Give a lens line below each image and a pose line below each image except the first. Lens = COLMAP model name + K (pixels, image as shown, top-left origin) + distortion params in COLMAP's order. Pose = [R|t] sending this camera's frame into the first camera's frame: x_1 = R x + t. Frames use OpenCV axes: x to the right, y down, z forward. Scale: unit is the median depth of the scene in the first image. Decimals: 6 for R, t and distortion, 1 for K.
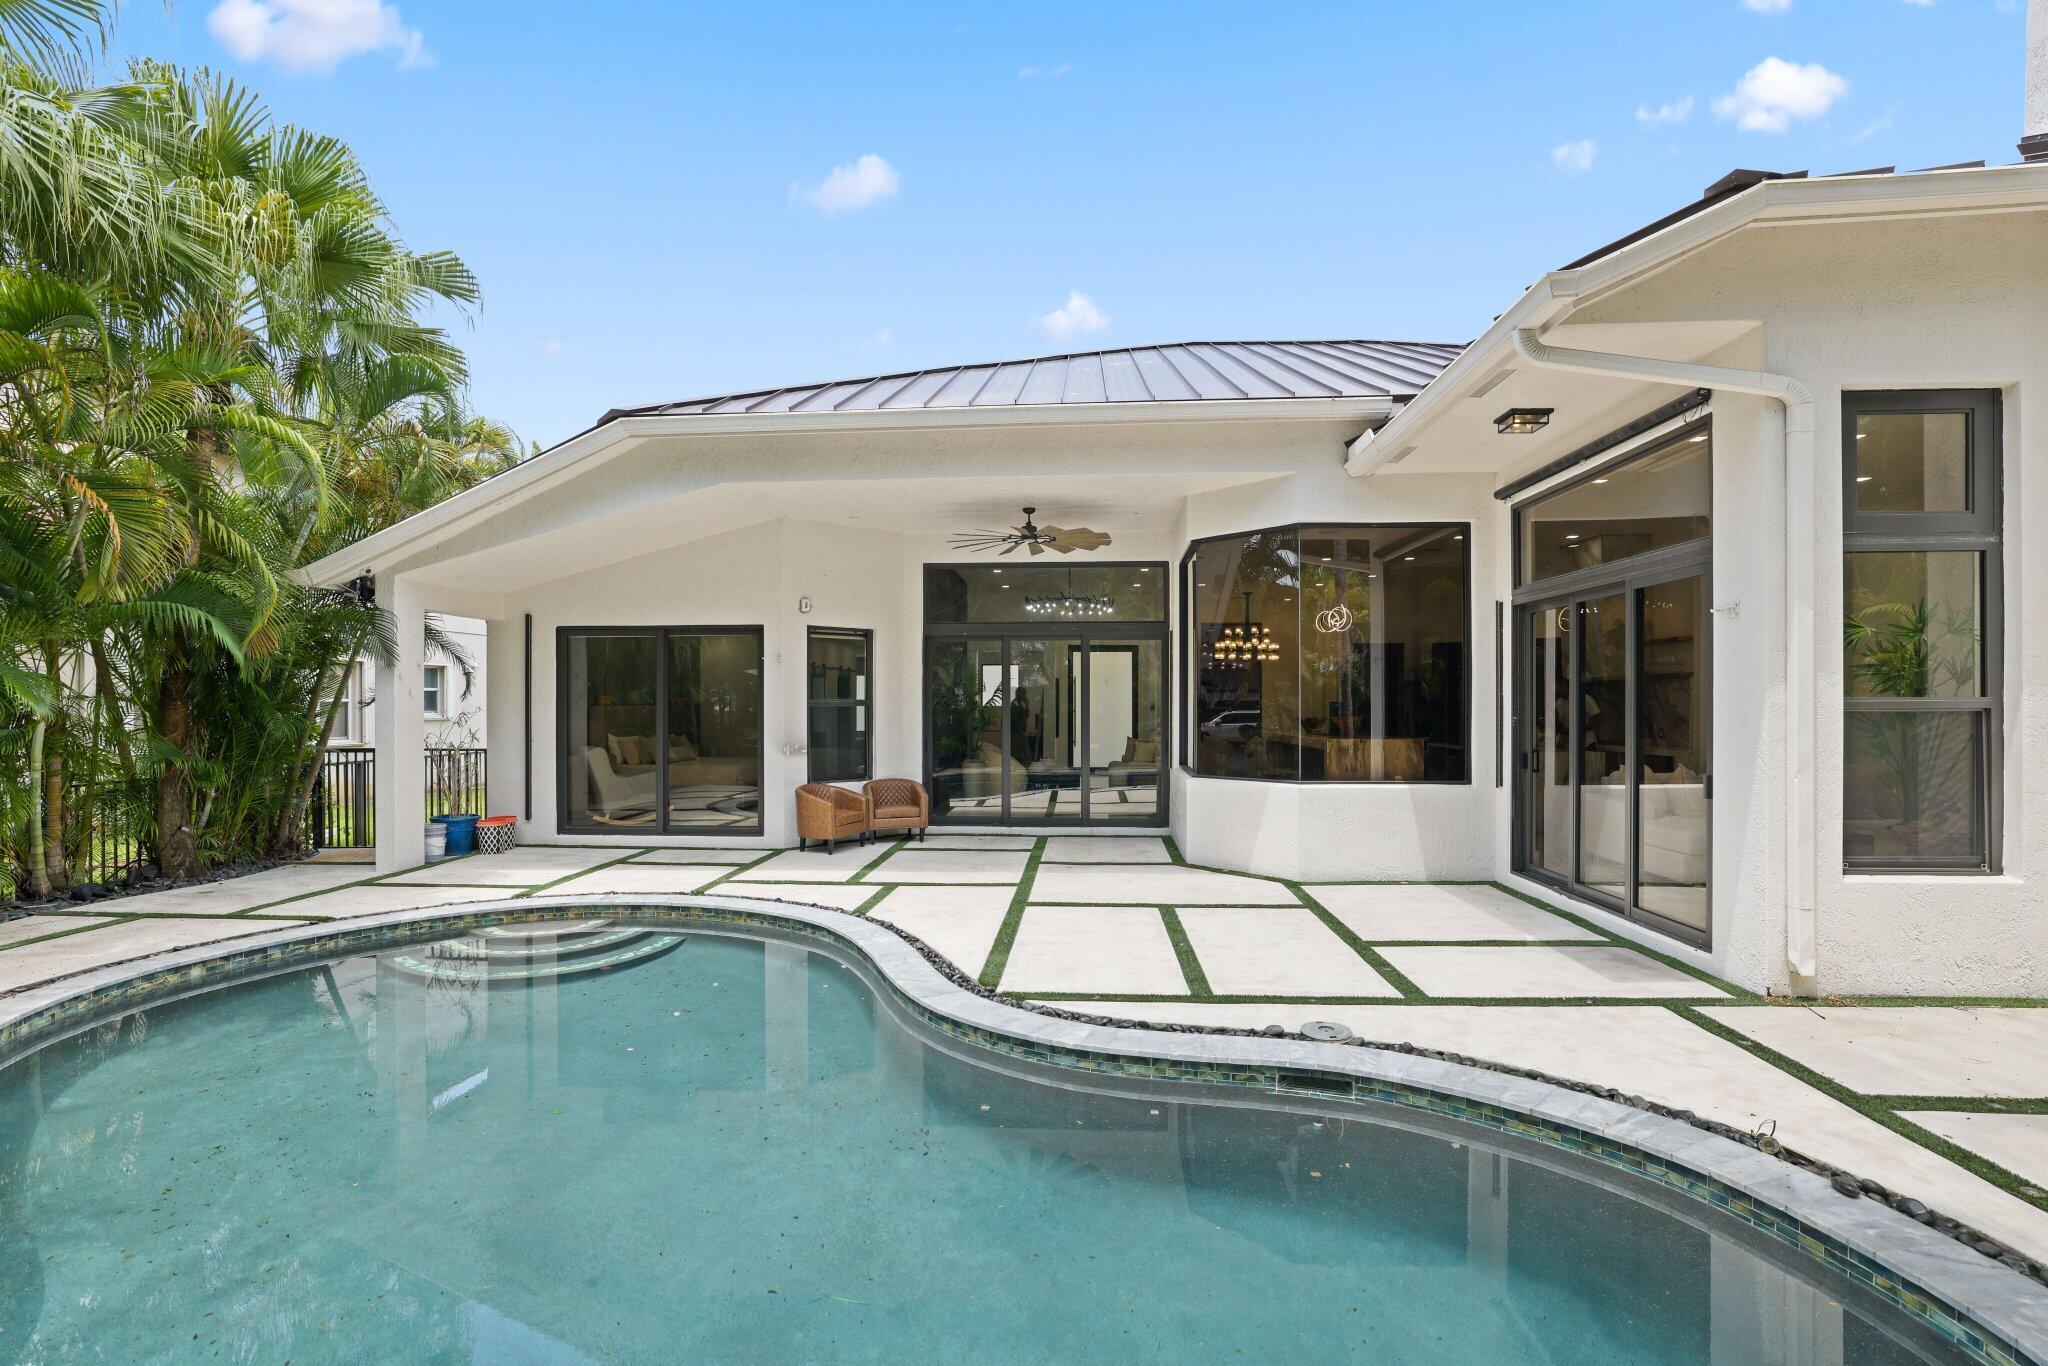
lens RADIAL K [[943.2, 0, 1033.9], [0, 943.2, 703.5], [0, 0, 1]] dist [-0.047050, 0.020381]
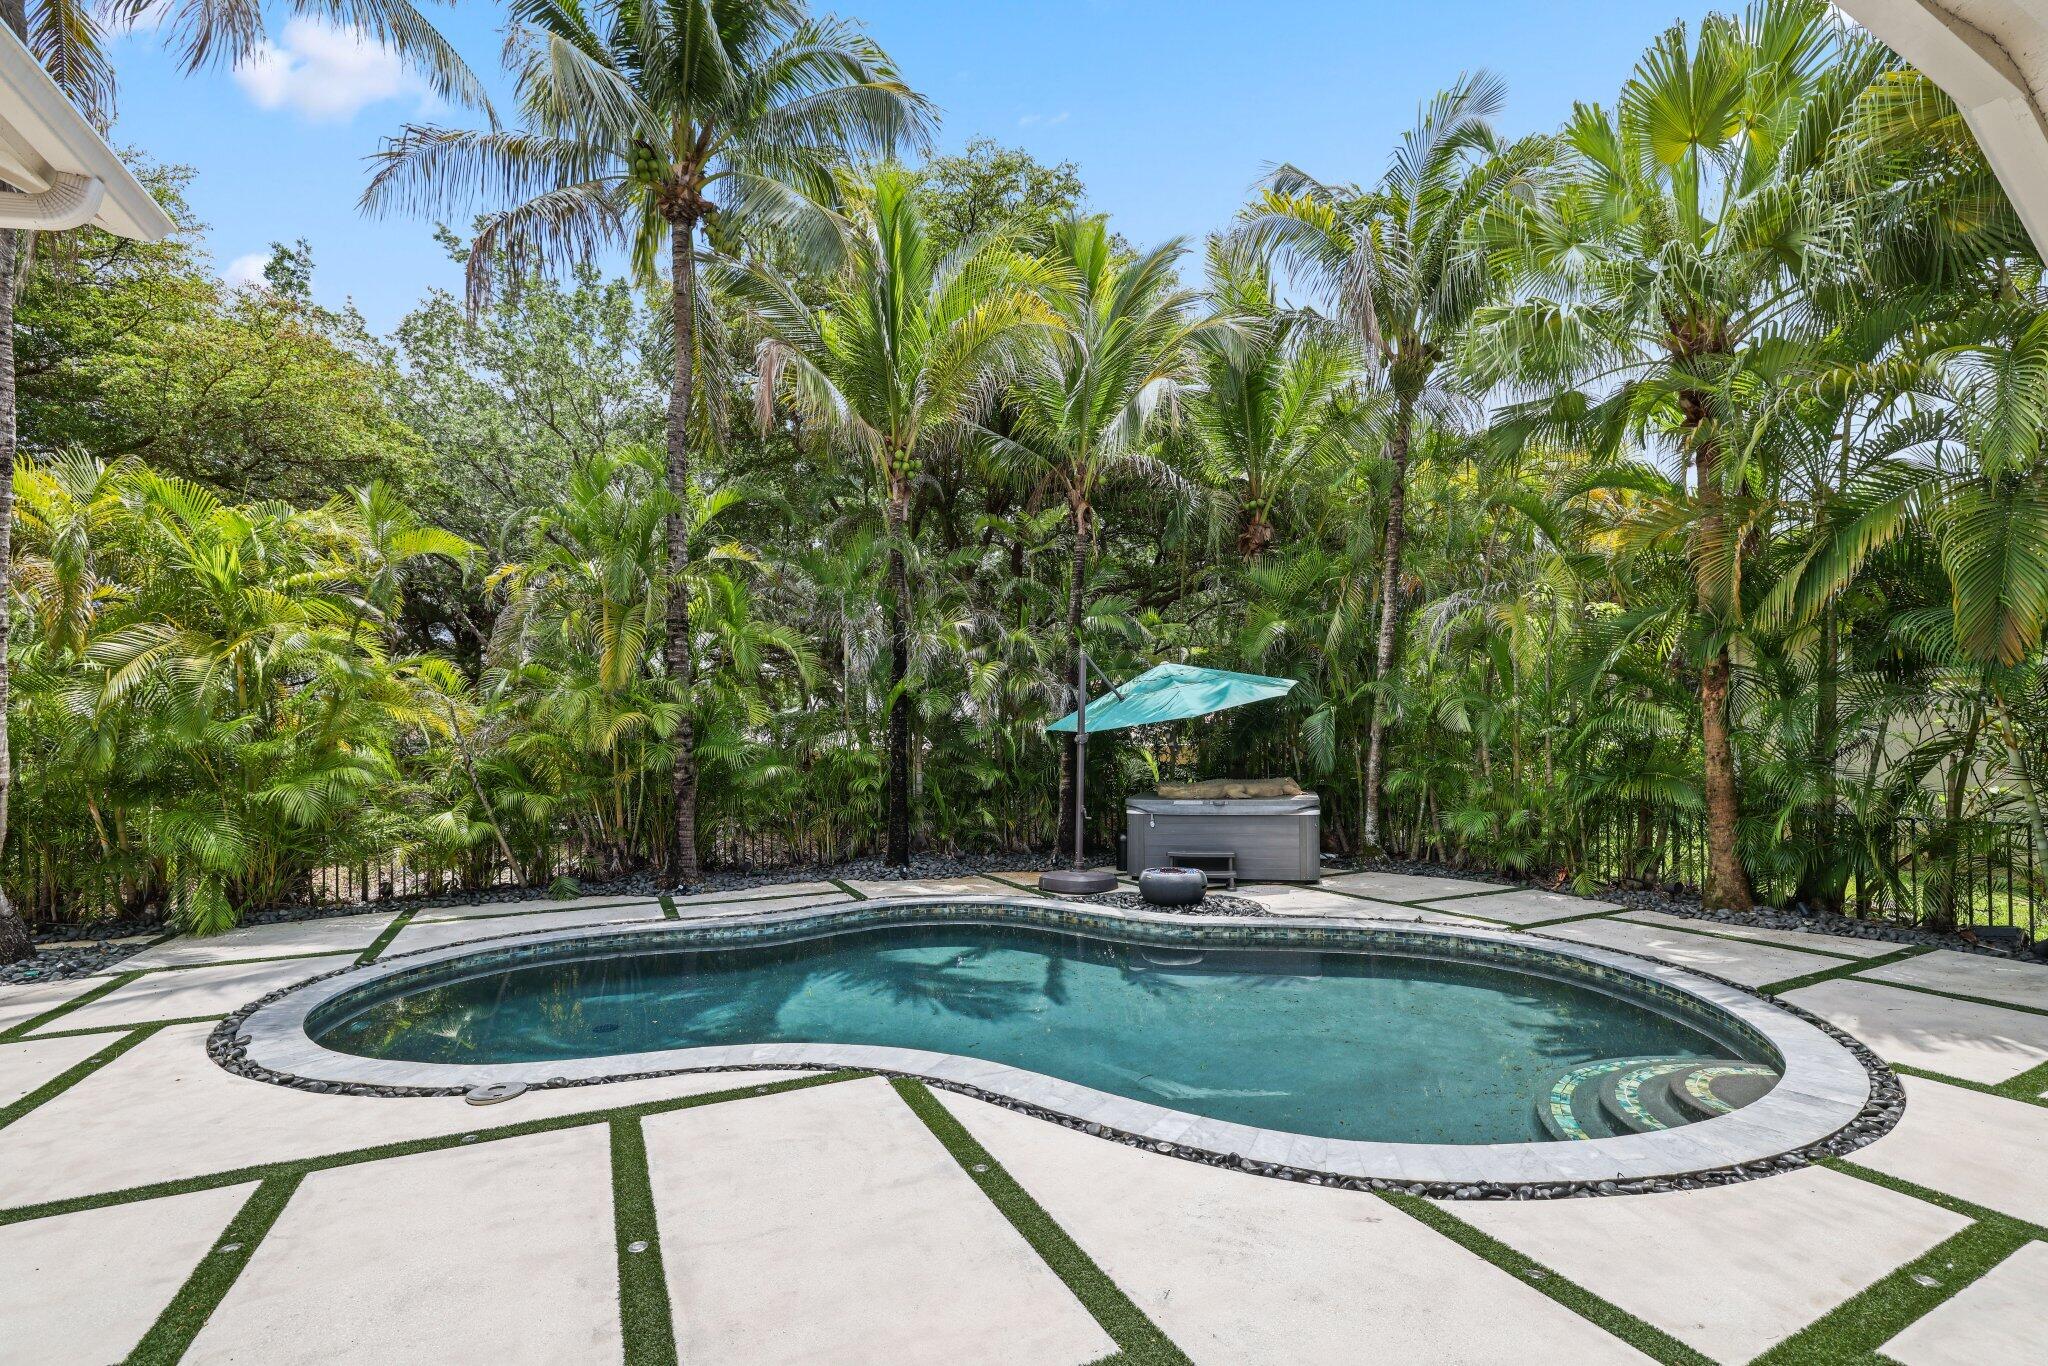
lens RADIAL K [[897.7, 0, 1035.7], [0, 897.7, 726.6], [0, 0, 1]] dist [-0.029280, -0.000024]
pose [[-0.869423, 0.001980, -0.494065, 0.155885], [0.013441, 0.999717, -0.019647, 0.003576], [0.493886, -0.023723, -0.869203, 1.151008]]
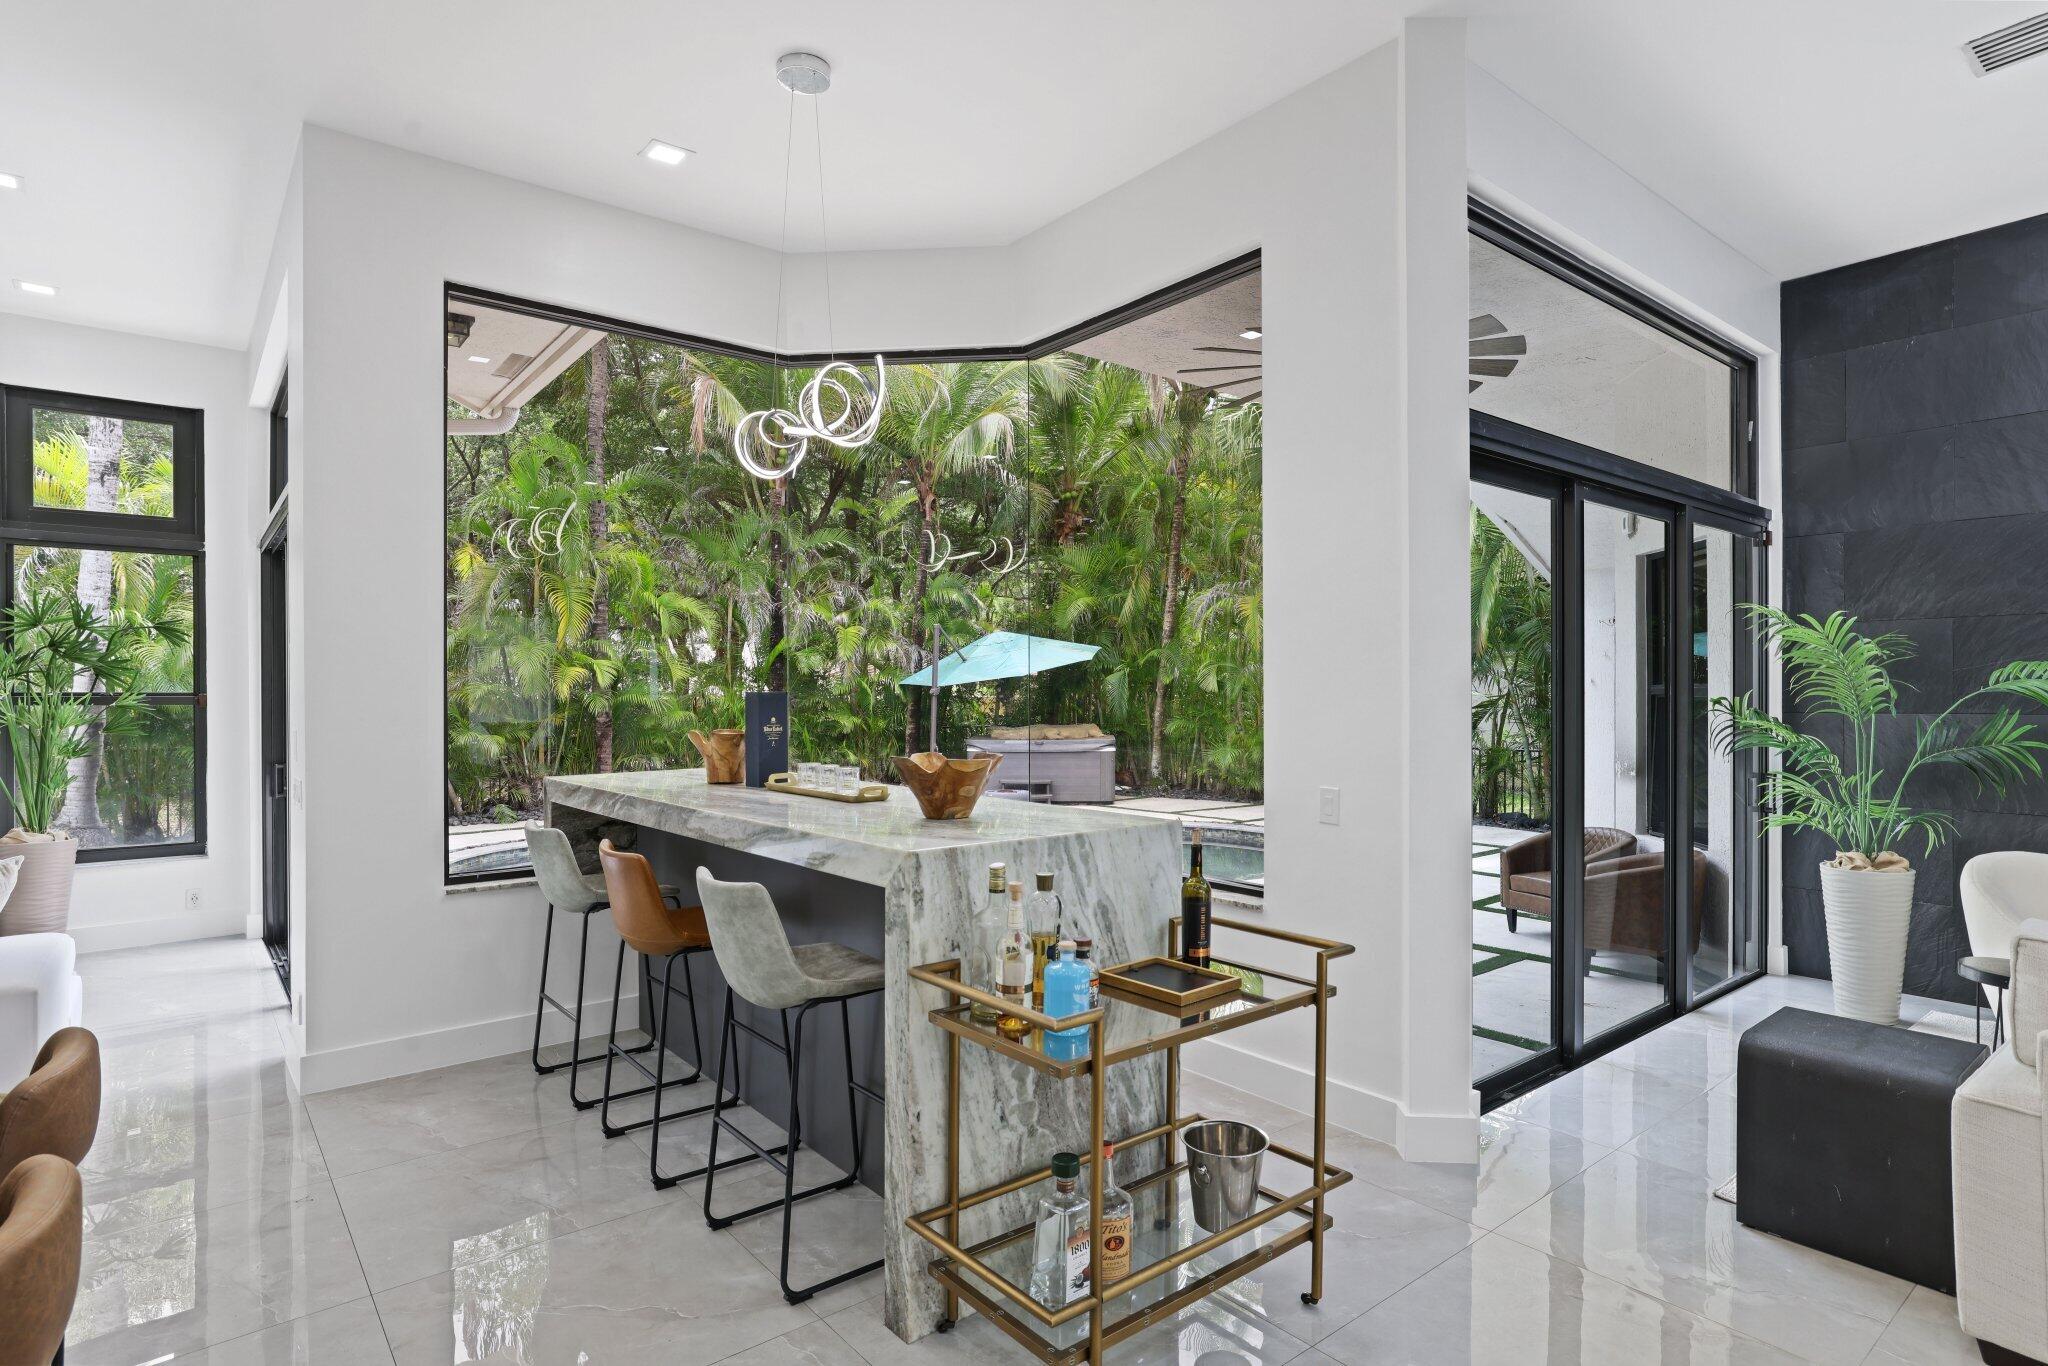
lens RADIAL K [[1082.8, 0, 1022.9], [0, 1082.8, 696.7], [0, 0, 1]] dist [-0.002096, -0.000250]
pose [[-0.749753, 0.006396, -0.661687, 0.617789], [0.004495, 0.999979, 0.004573, -0.002065], [0.661703, 0.000454, -0.749766, 1.618190]]
